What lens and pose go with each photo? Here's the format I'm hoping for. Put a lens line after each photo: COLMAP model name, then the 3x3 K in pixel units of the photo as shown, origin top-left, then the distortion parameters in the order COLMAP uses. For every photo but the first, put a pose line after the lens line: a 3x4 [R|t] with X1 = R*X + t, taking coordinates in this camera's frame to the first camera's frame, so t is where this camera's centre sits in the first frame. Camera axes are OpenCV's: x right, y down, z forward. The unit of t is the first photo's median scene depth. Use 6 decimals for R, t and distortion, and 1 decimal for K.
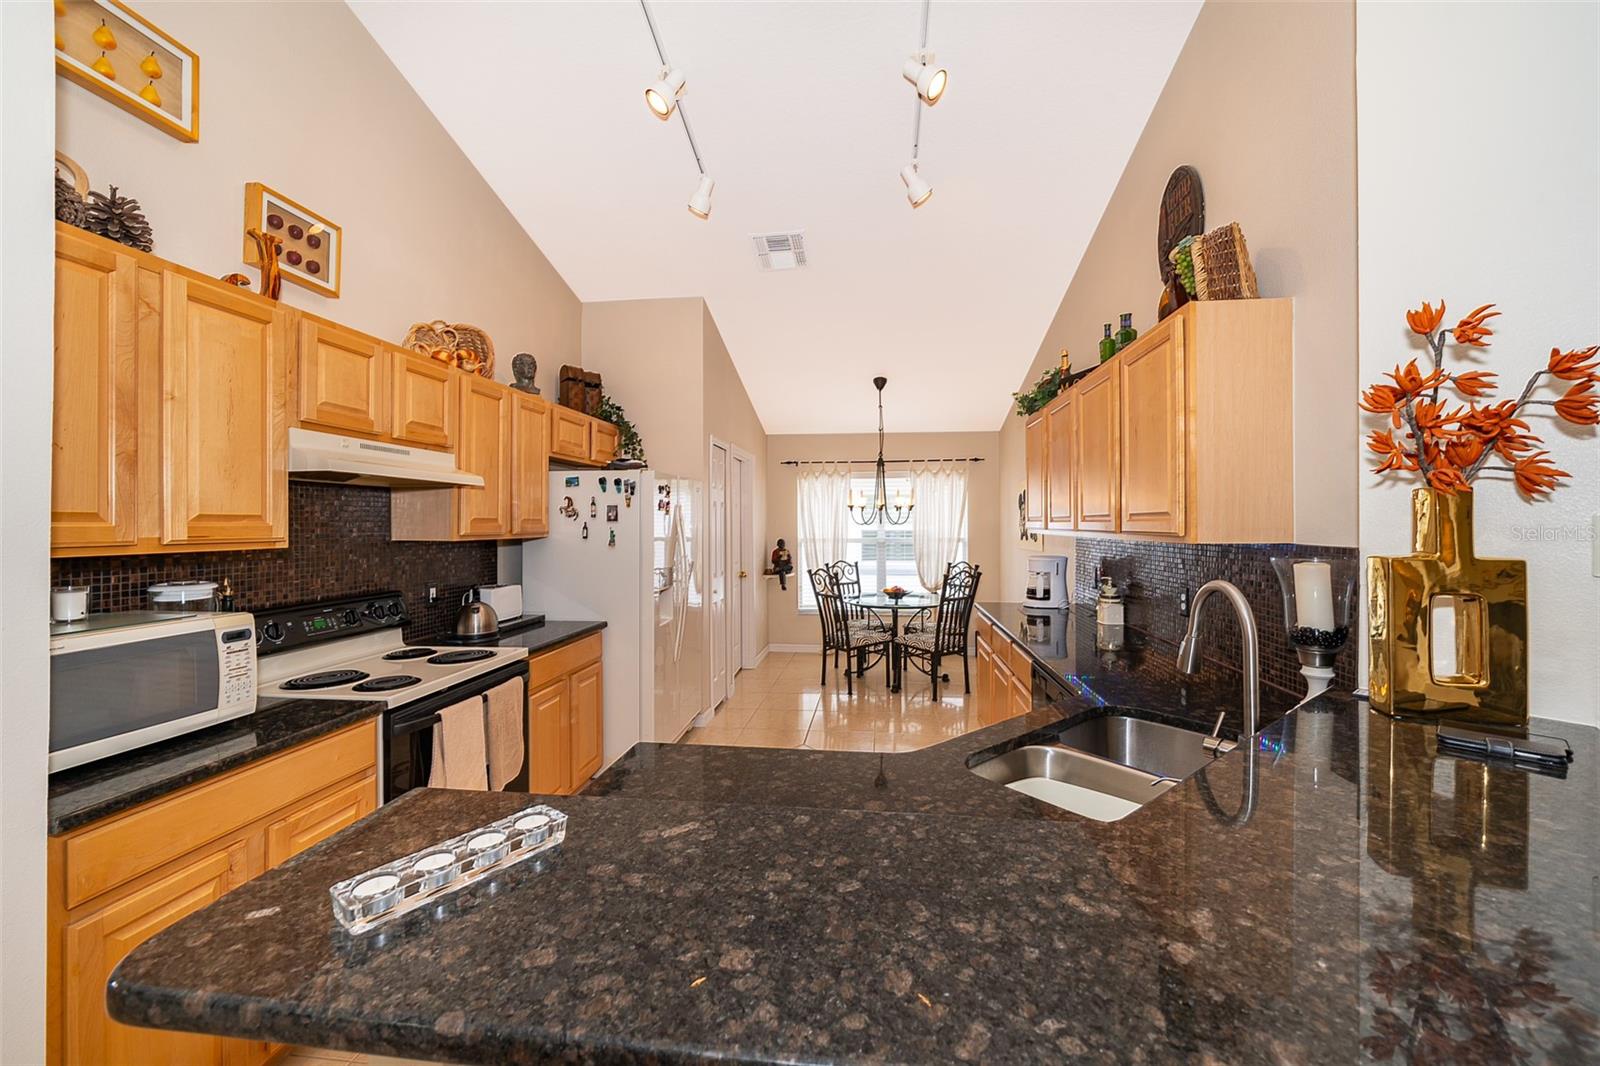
lens RADIAL K [[617.7, 0, 811.1], [0, 617.7, 520.5], [0, 0, 1]] dist [-0.007242, 0.000417]
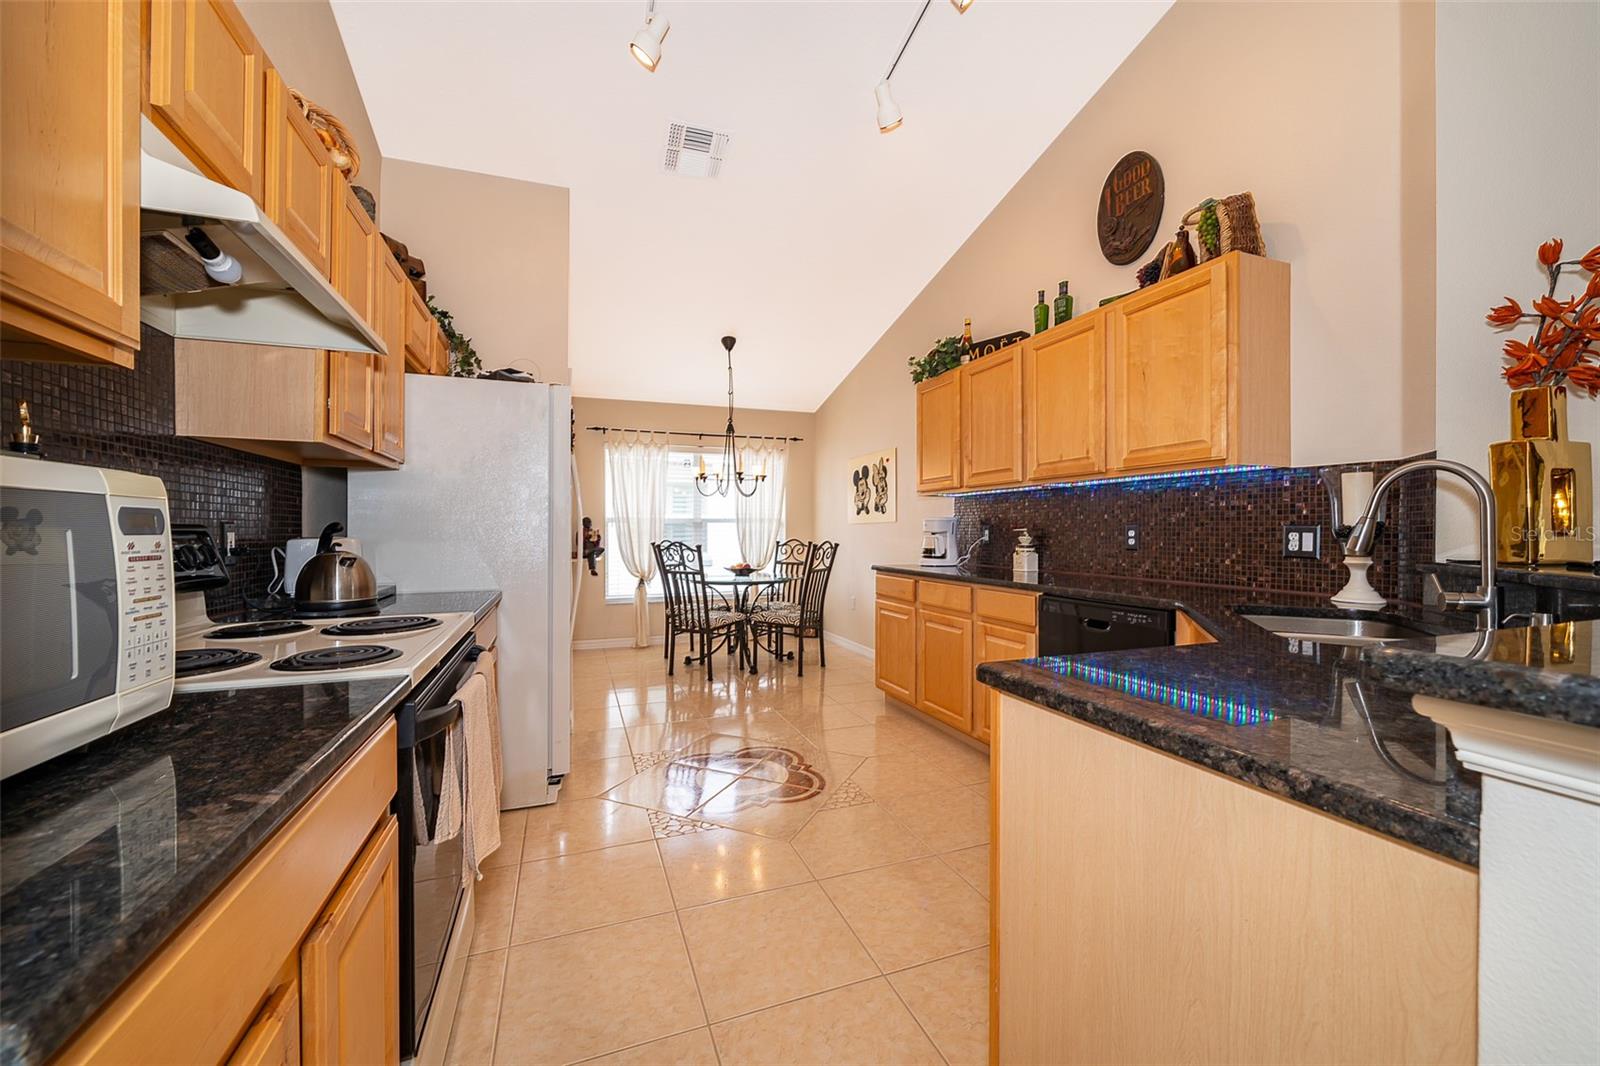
lens RADIAL K [[617.7, 0, 805.6], [0, 617.7, 532.5], [0, 0, 1]] dist [-0.007242, 0.000417]
pose [[0.887449, 0.000693, 0.460905, -0.211507], [-0.003649, 0.999978, 0.005521, 0.055549], [-0.460891, -0.006581, 0.887432, 0.125978]]
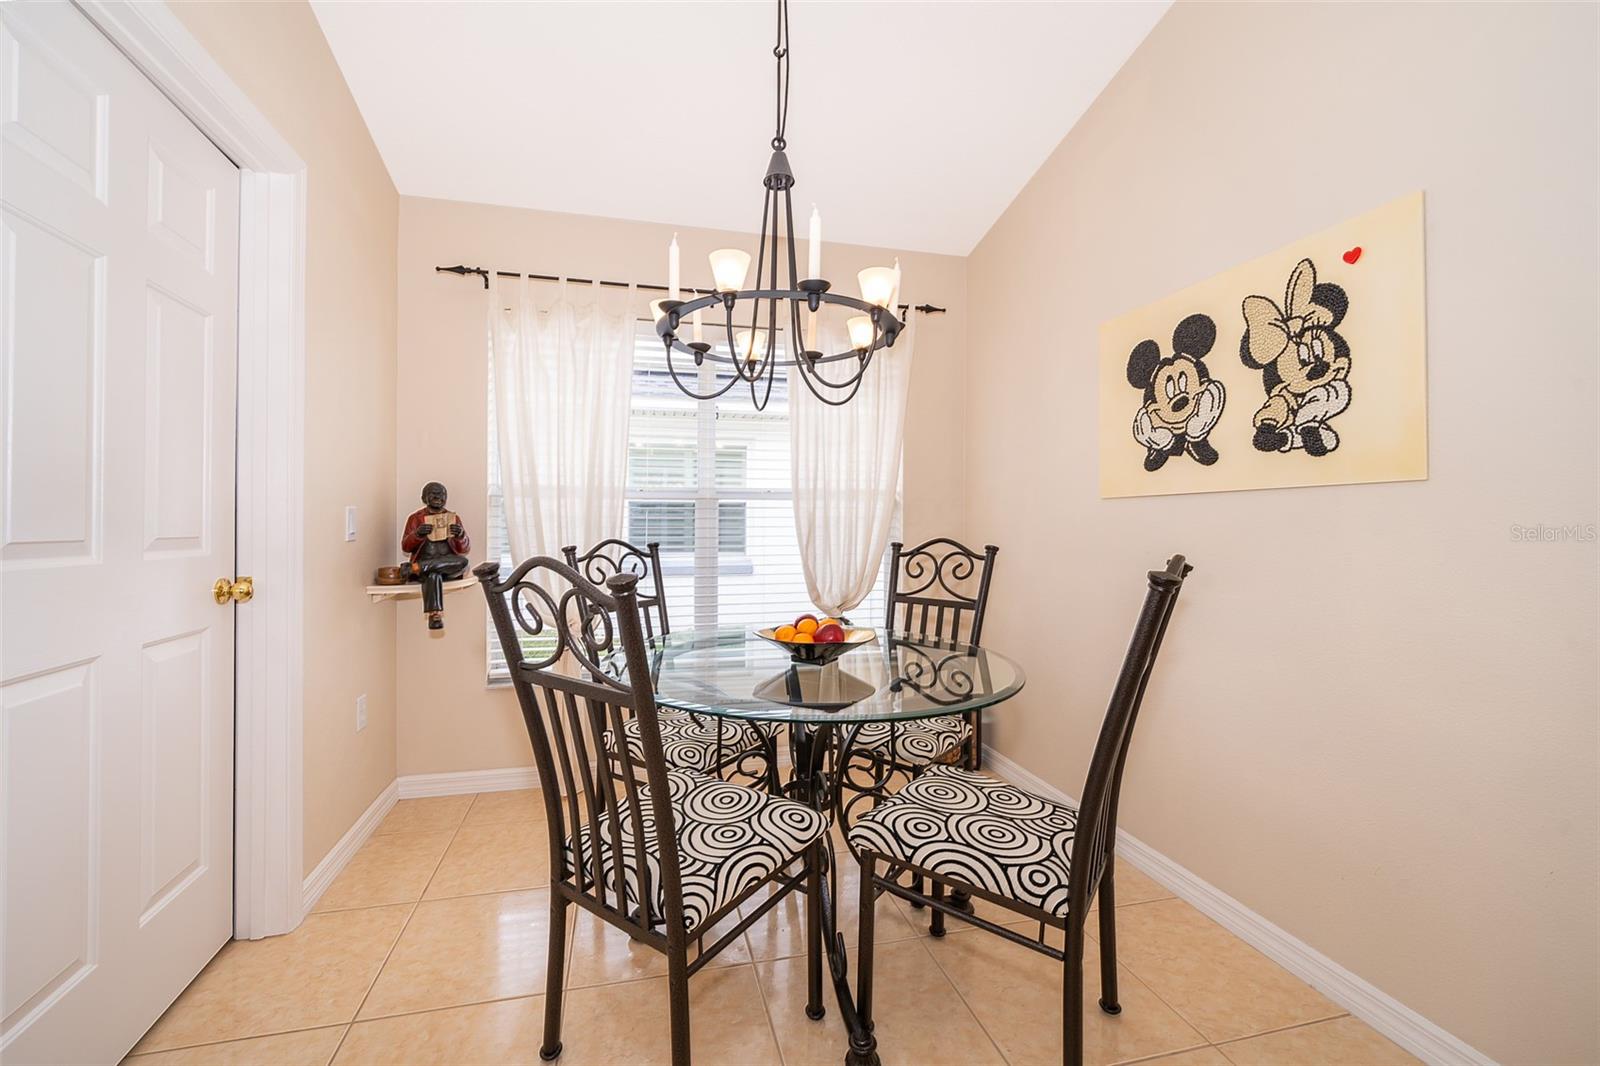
lens RADIAL K [[617.7, 0, 757.9], [0, 617.7, 525.9], [0, 0, 1]] dist [-0.007242, 0.000417]
pose [[0.948267, 0.004997, 0.317435, 0.018146], [-0.007355, 0.999954, 0.006231, 0.062490], [-0.317390, -0.008244, 0.948259, 0.740710]]
